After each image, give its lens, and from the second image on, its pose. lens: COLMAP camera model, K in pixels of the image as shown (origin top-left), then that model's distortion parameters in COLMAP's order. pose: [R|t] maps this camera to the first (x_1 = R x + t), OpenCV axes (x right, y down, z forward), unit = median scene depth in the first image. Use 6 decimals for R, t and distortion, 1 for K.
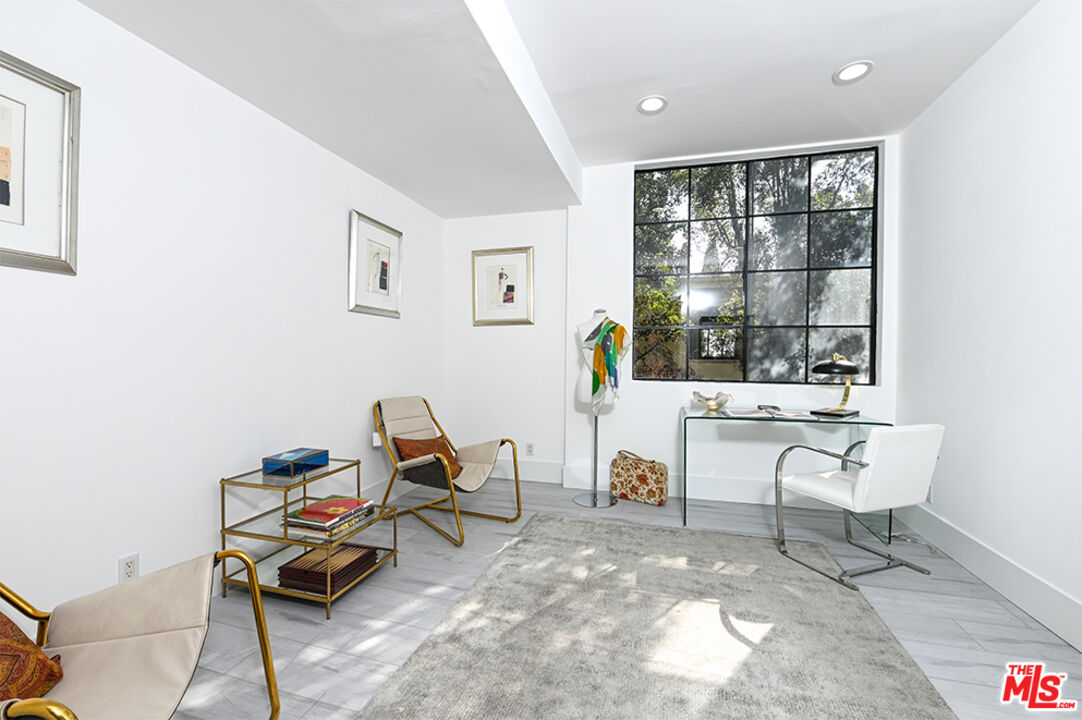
lens RADIAL K [[429.3, 0, 549.3], [0, 429.3, 356.6], [0, 0, 1]] dist [-0.011735, 0.000016]
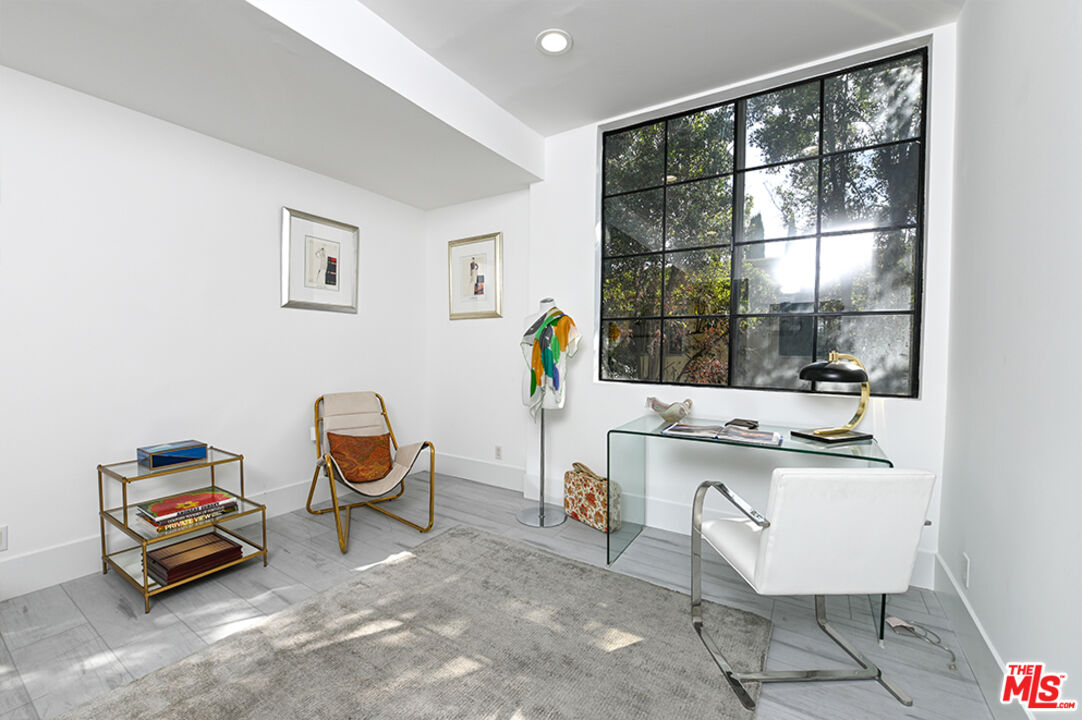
lens RADIAL K [[429.3, 0, 540.4], [0, 429.3, 356.3], [0, 0, 1]] dist [-0.011735, 0.000016]
pose [[0.960384, 0.008786, -0.278543, 0.360150], [-0.004993, 0.999885, 0.014325, -0.006346], [0.278637, -0.012367, 0.960317, 0.169012]]
